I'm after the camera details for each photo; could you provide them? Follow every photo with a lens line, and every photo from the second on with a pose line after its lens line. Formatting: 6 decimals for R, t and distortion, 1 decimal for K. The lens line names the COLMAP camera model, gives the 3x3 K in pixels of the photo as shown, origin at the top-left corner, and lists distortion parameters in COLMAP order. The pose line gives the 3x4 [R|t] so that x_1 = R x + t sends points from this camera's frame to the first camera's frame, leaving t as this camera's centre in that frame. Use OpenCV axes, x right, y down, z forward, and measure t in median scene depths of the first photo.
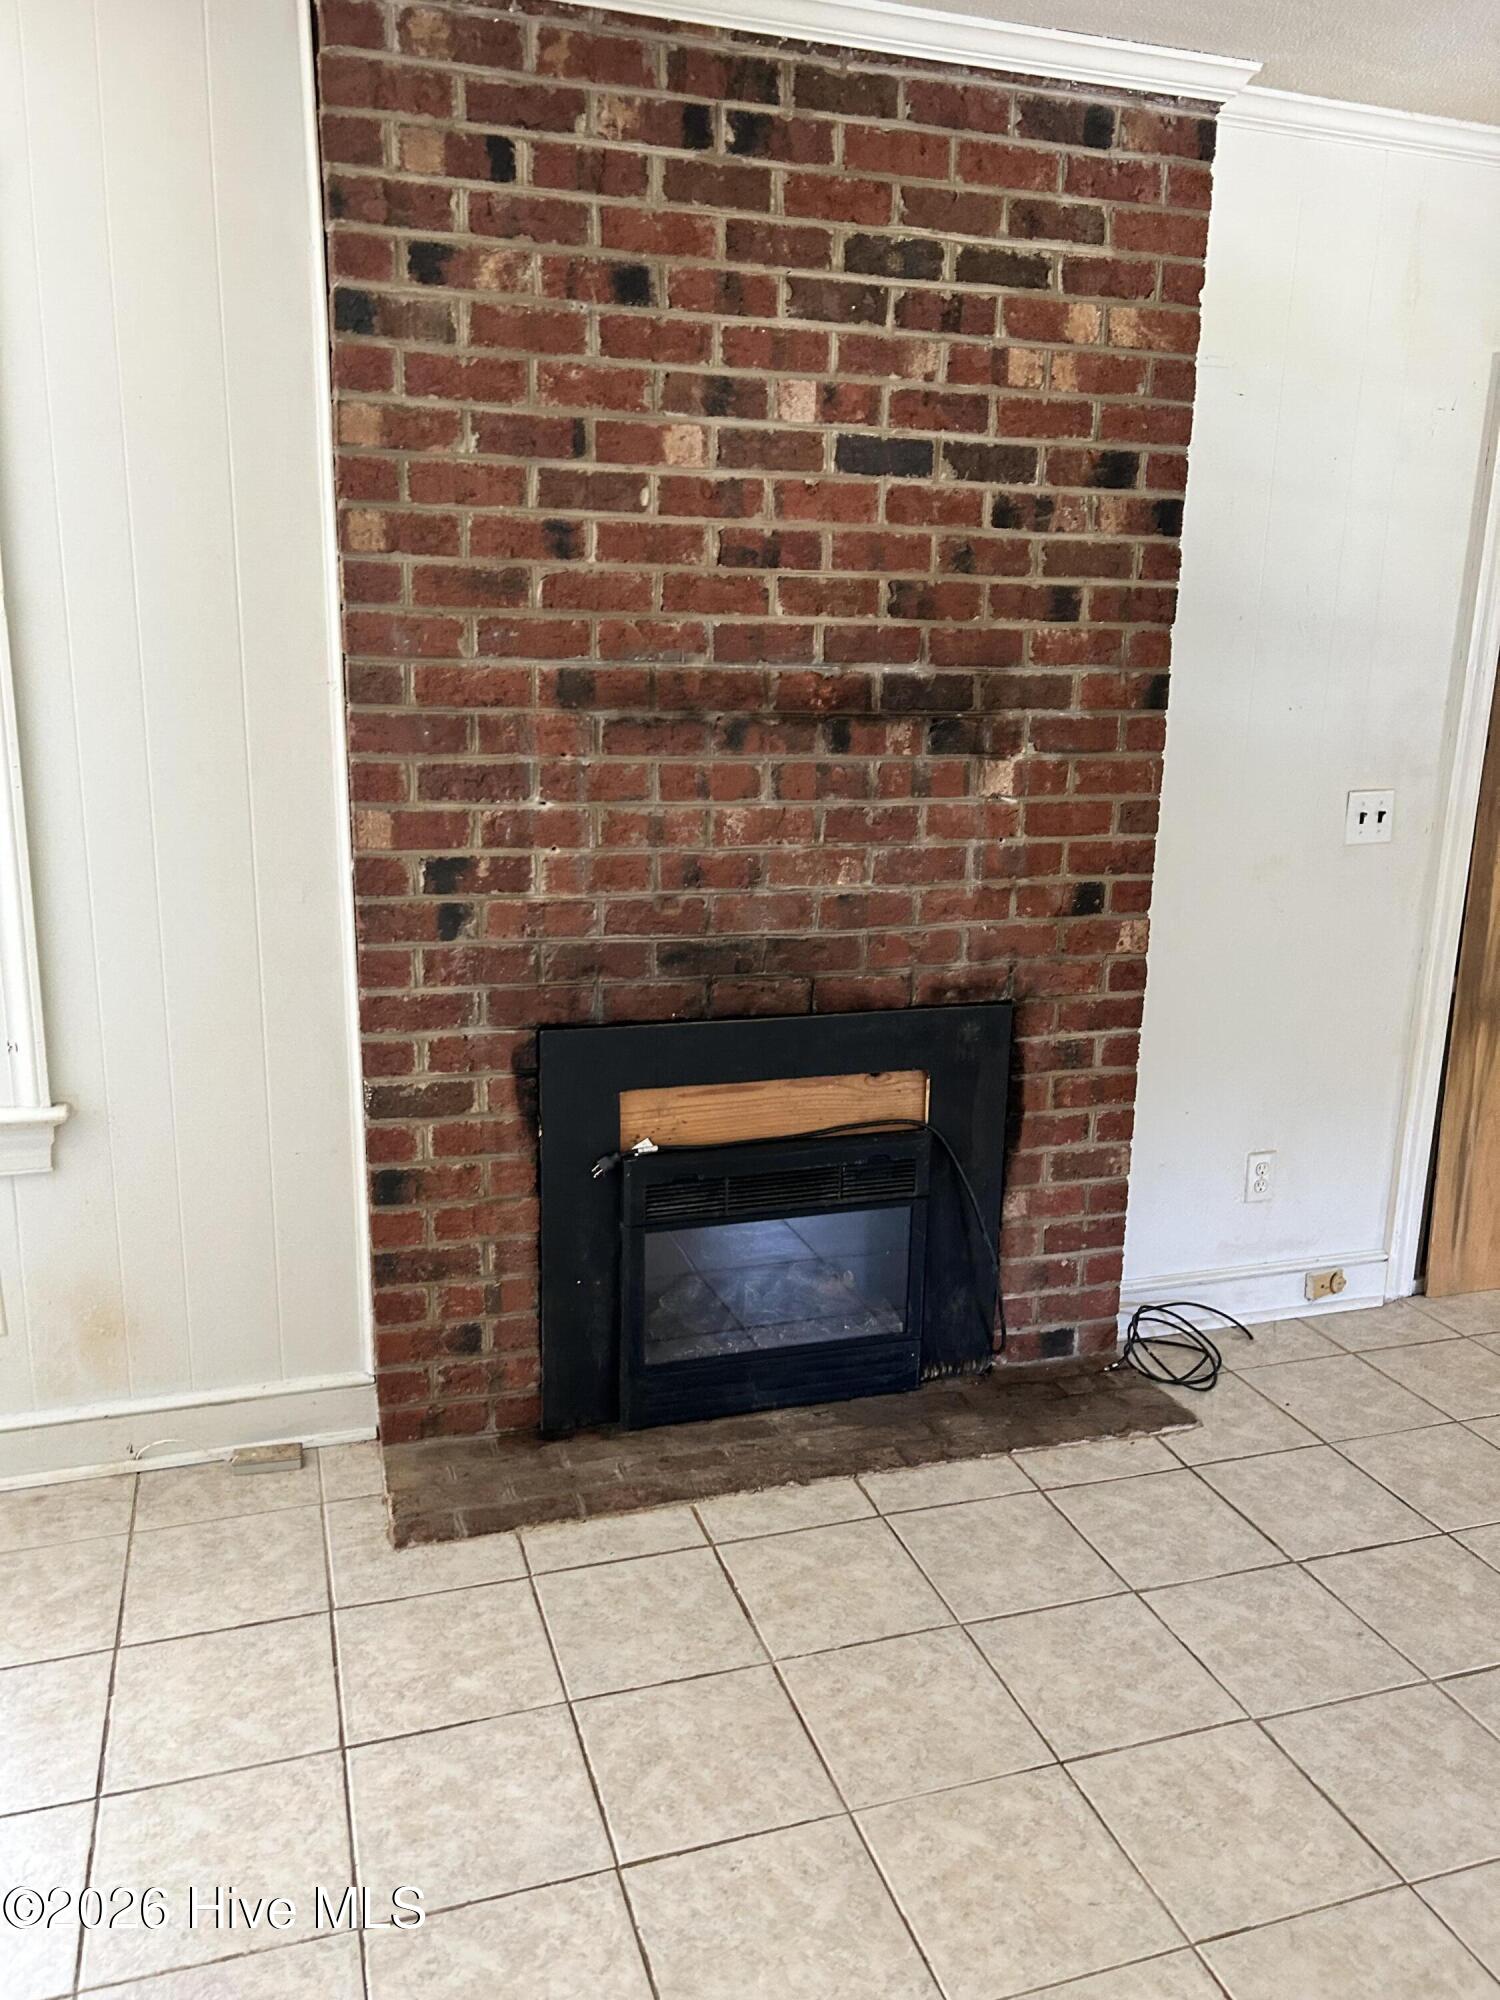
lens RADIAL K [[1504.1, 0, 741.5], [0, 1504.1, 997.1], [0, 0, 1]] dist [0.040634, -0.050385]
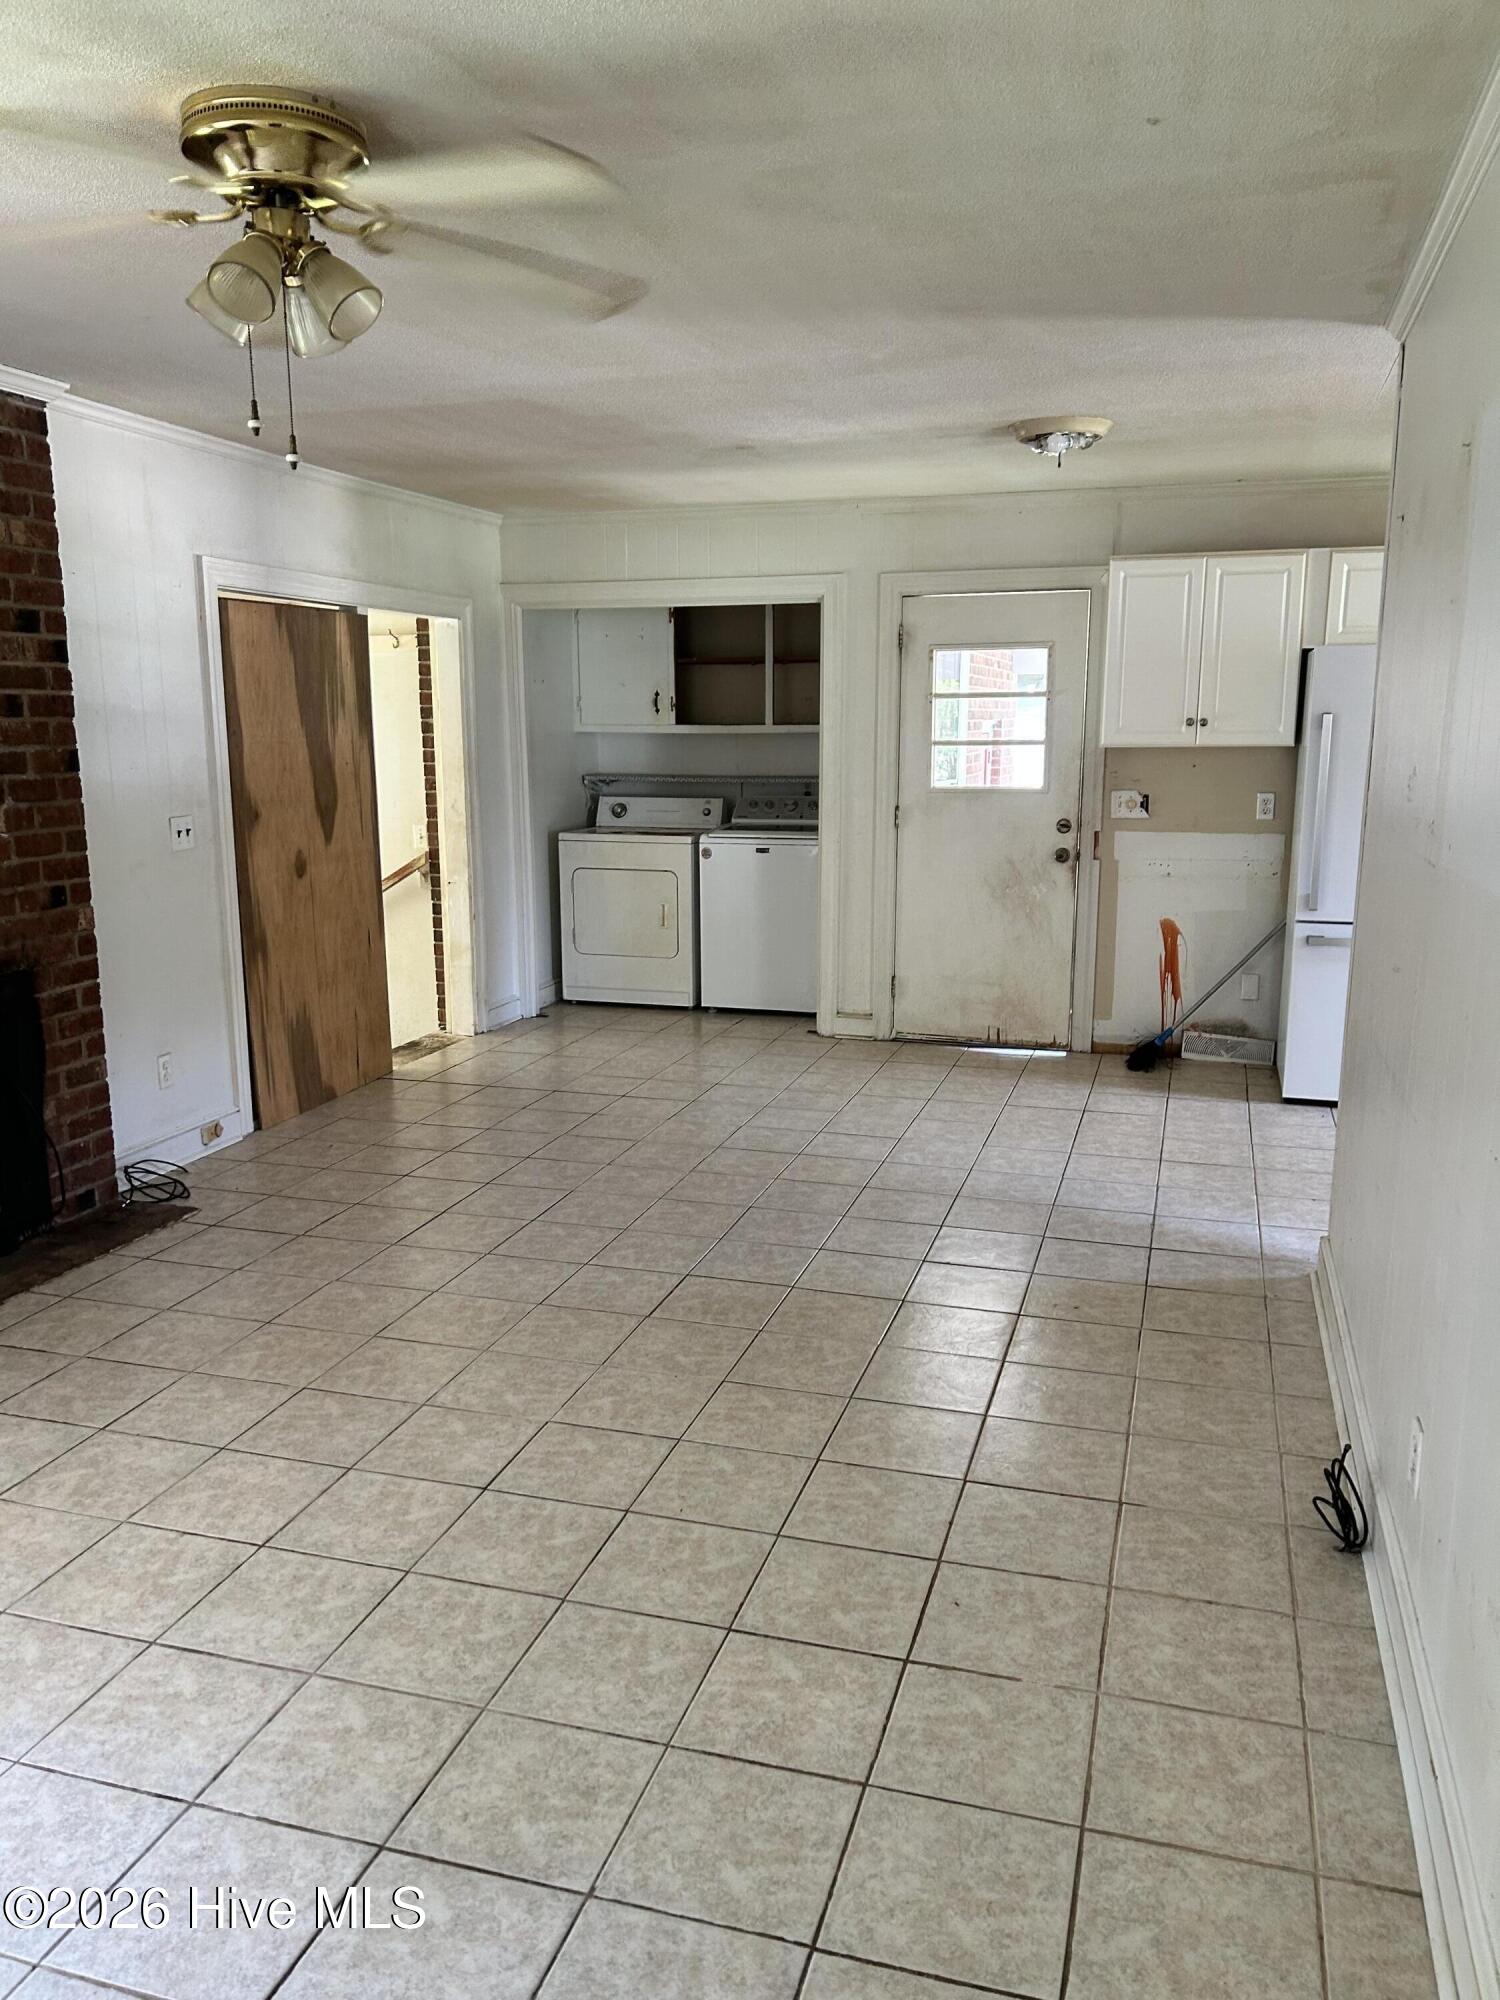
lens RADIAL K [[1504.1, 0, 747.1], [0, 1504.1, 1004.9], [0, 0, 1]] dist [0.040634, -0.050385]
pose [[0.567032, -0.173894, 0.805131, -0.627091], [0.204628, 0.976557, 0.066805, 0.081909], [-0.797873, 0.126871, 0.589323, -0.441670]]
